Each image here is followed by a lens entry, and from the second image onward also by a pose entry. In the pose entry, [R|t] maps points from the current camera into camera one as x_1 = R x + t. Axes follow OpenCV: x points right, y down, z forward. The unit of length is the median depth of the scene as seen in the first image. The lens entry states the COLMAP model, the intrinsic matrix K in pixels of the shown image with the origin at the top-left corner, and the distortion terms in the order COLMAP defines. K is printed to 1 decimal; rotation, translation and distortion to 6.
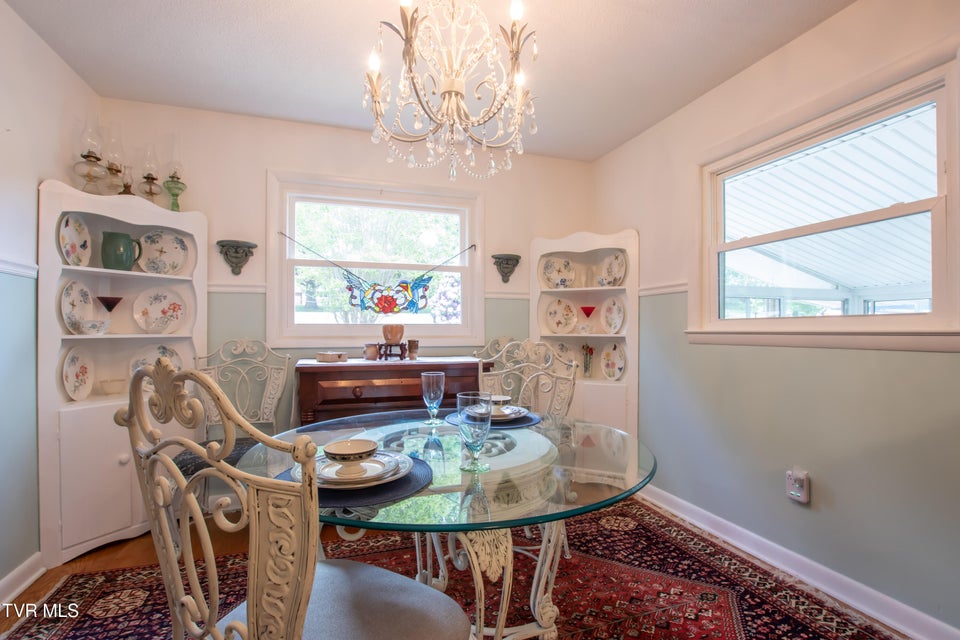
lens RADIAL K [[449.2, 0, 476.8], [0, 449.2, 326.6], [0, 0, 1]] dist [-0.026699, 0.001817]
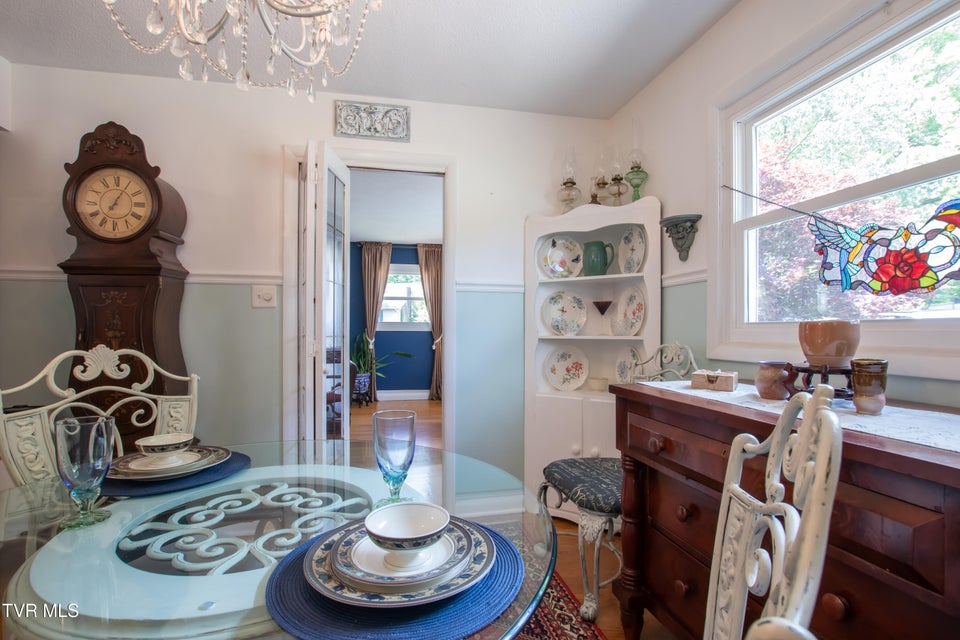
lens RADIAL K [[449.2, 0, 476.9], [0, 449.2, 329.7], [0, 0, 1]] dist [-0.026699, 0.001817]
pose [[-0.123360, -0.000498, -0.992362, 0.266142], [0.004294, 0.999990, -0.001035, 0.002354], [0.992353, -0.004389, -0.123357, 0.729568]]
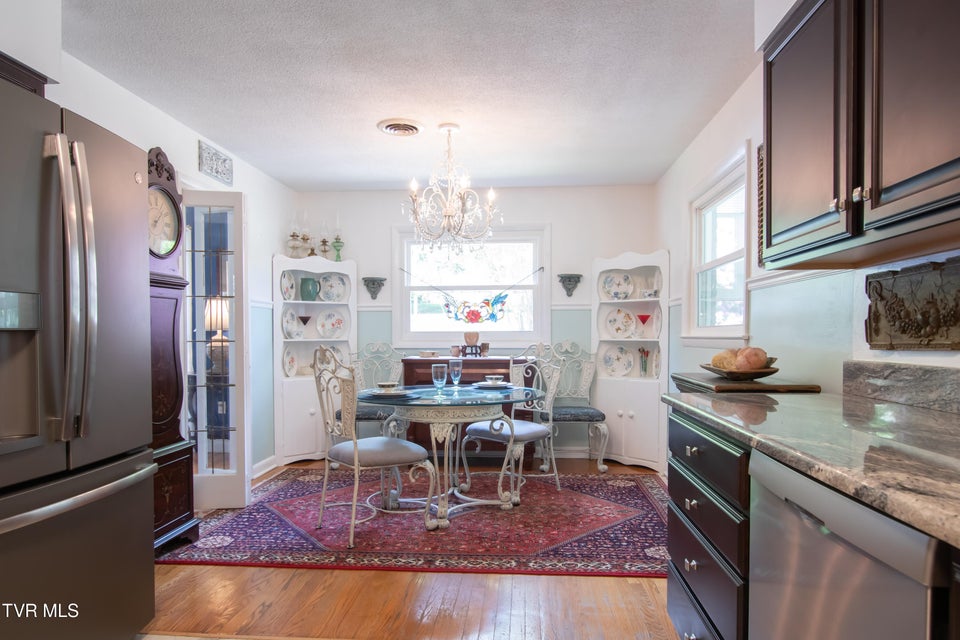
lens RADIAL K [[609.5, 0, 474.4], [0, 609.5, 336.4], [0, 0, 1]] dist [-0.008957, -0.002330]
pose [[0.915755, -0.001764, -0.401734, 0.584631], [0.006342, 0.999929, 0.010067, -0.009569], [0.401688, -0.011767, 0.915701, -0.732144]]
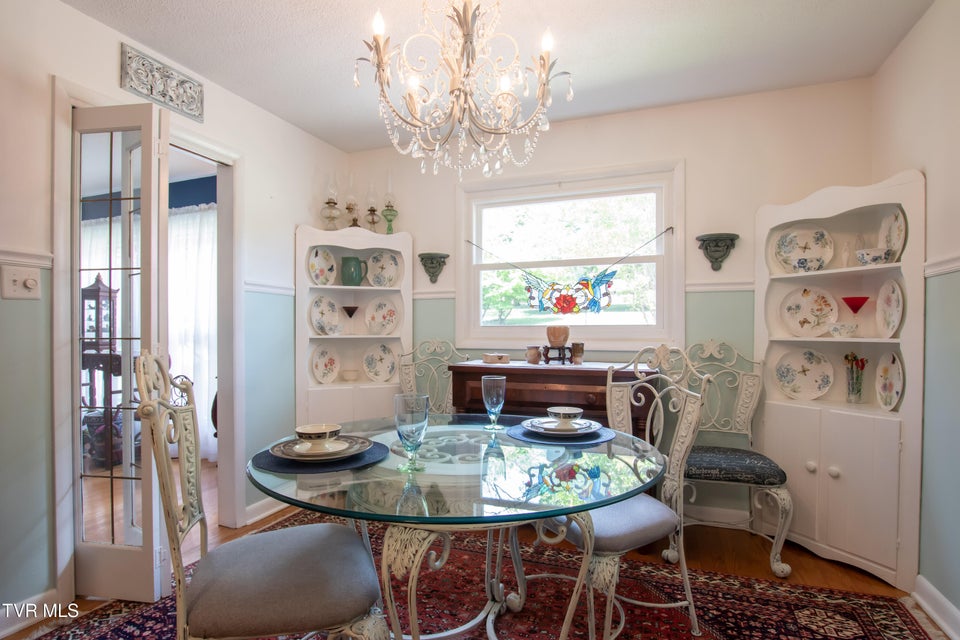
lens RADIAL K [[499.2, 0, 473.7], [0, 499.2, 329.3], [0, 0, 1]] dist [-0.024241, 0.002813]
pose [[0.763823, -0.002369, -0.645421, 0.351992], [0.004559, 0.999988, 0.001724, -0.000365], [0.645409, -0.004260, 0.763825, 0.094719]]
